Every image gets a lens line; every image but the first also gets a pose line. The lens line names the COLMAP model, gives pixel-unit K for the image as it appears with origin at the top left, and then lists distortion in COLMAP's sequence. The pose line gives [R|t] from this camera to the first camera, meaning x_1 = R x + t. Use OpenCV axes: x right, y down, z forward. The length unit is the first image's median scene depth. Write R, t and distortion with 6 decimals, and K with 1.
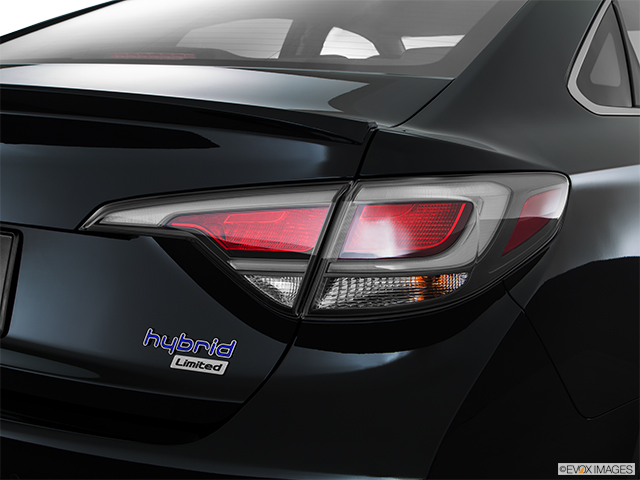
lens RADIAL K [[804.5, 0, 320.0], [0, 804.5, 239.6], [0, 0, 1]] dist [0.006515, 0.000000]
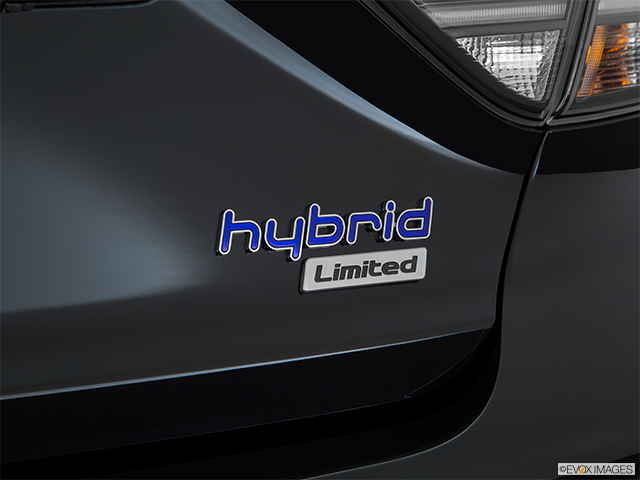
lens RADIAL K [[1501.7, 0, 320.1], [0, 1501.7, 240.3], [0, 0, 1]] dist [0.032367, 0.000000]
pose [[0.707642, -0.147914, 0.690916, -0.707035], [0.143794, 0.987527, 0.064140, 0.086770], [-0.691785, 0.053962, 0.720084, 0.450421]]
